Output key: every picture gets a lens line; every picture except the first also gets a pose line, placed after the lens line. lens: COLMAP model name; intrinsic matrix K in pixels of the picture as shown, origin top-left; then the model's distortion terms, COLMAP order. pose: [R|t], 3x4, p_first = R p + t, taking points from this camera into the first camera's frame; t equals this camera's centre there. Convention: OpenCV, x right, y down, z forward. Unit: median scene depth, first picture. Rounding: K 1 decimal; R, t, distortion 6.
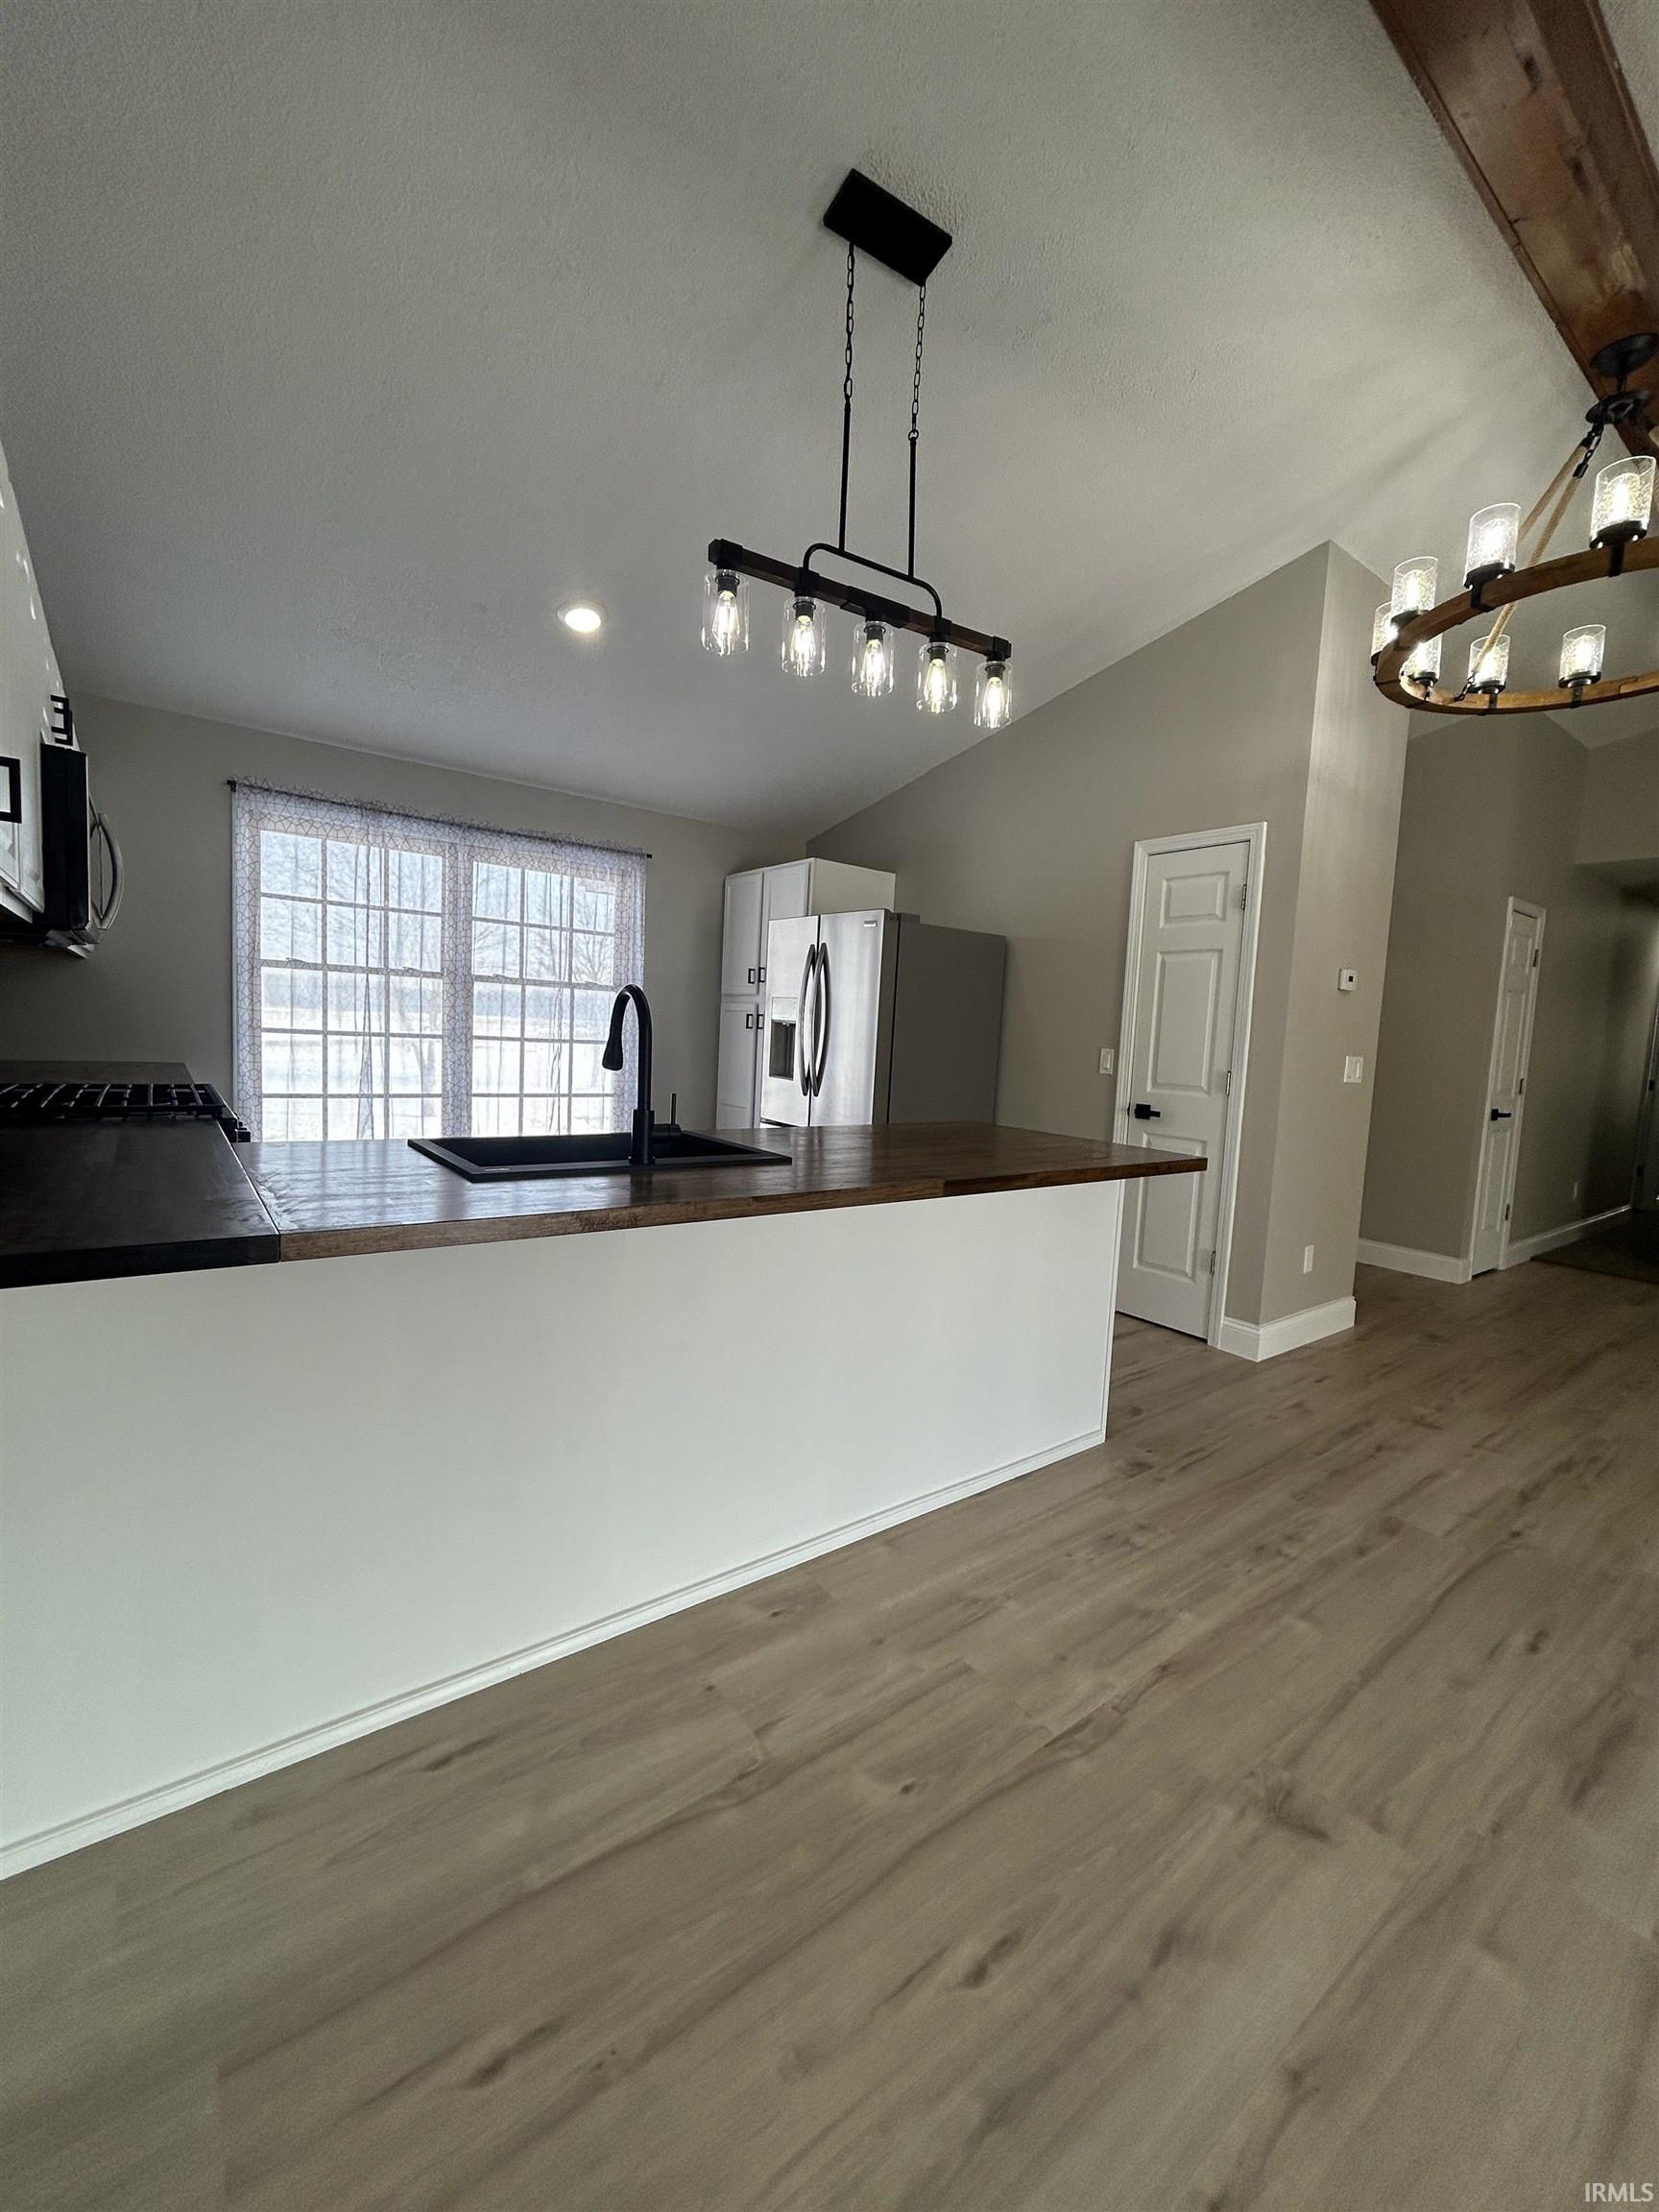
lens RADIAL K [[891.0, 0, 838.3], [0, 891.0, 1106.6], [0, 0, 1]] dist [-0.000597, 0.001136]
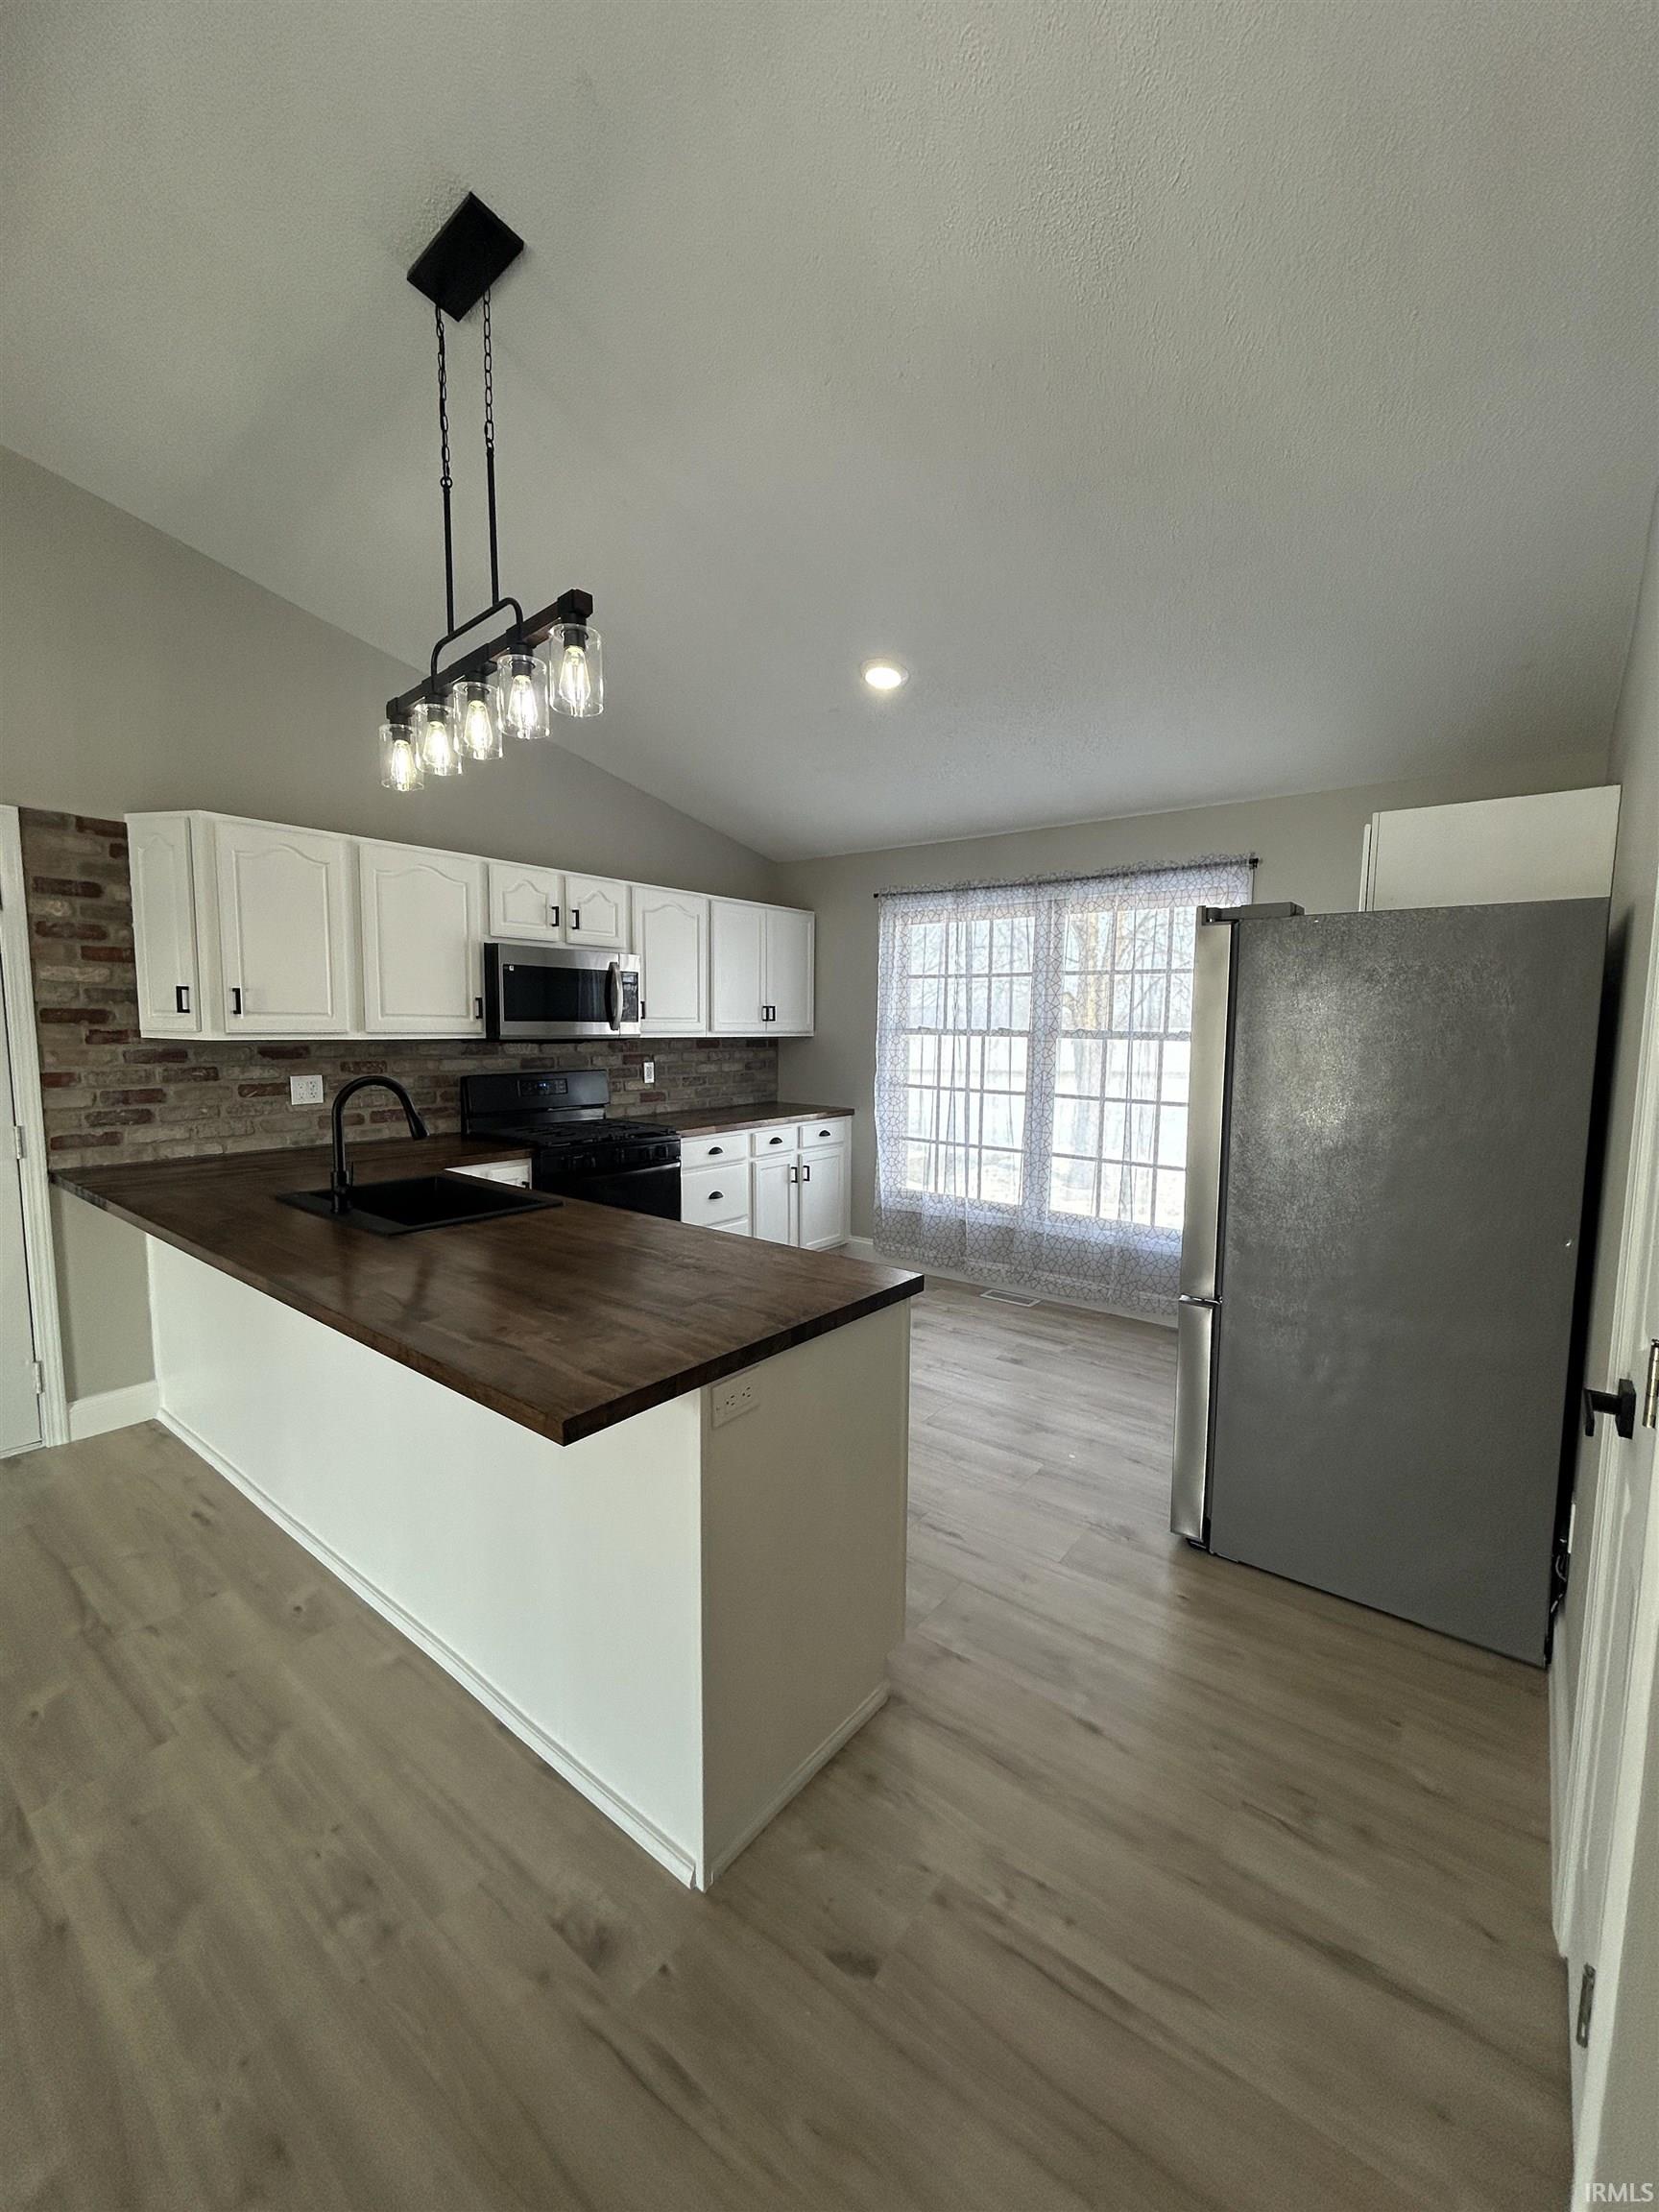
lens RADIAL K [[891.0, 0, 832.3], [0, 891.0, 1107.5], [0, 0, 1]] dist [-0.000597, 0.001136]
pose [[0.246675, 0.048765, -0.967871, 0.995261], [-0.082355, 0.996175, 0.029201, -0.152026], [0.965593, 0.072505, 0.249747, 1.098970]]
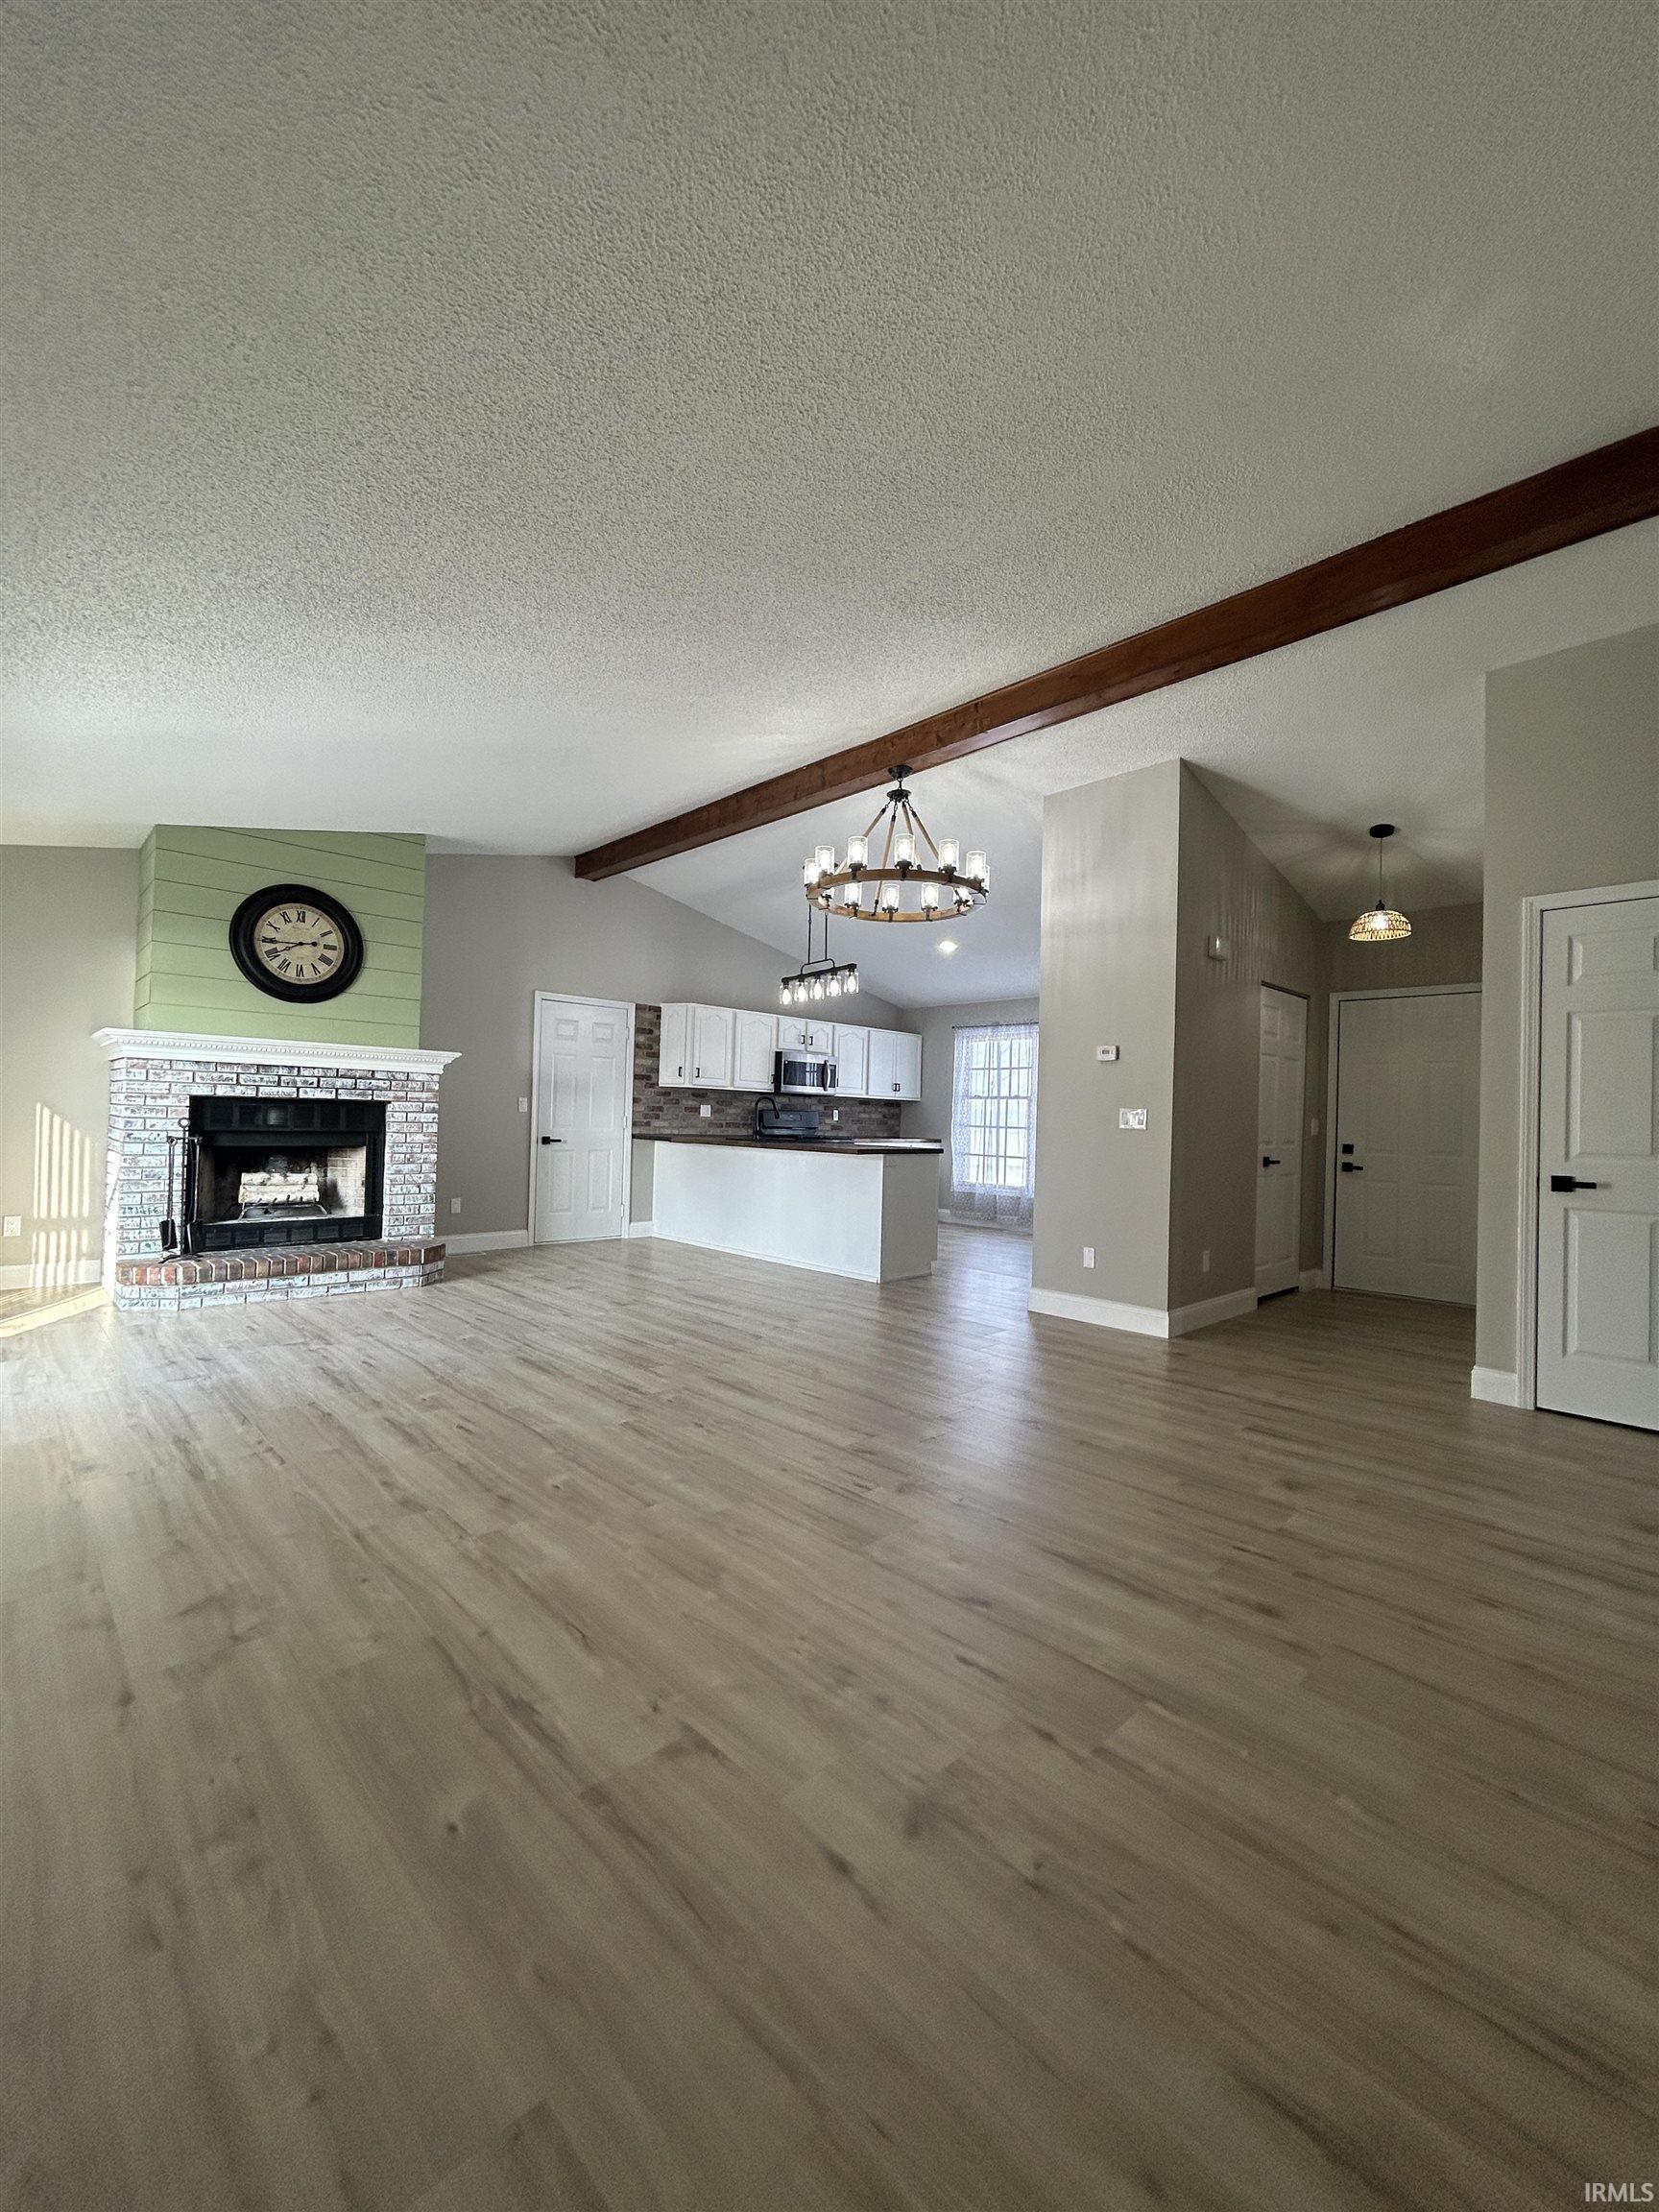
lens RADIAL K [[891.0, 0, 831.4], [0, 891.0, 1106.5], [0, 0, 1]] dist [-0.000597, 0.001136]
pose [[0.114298, -0.062056, -0.991506, 3.035702], [-0.107471, 0.991418, -0.074439, 0.141033], [0.987616, 0.115066, 0.106648, 0.721332]]
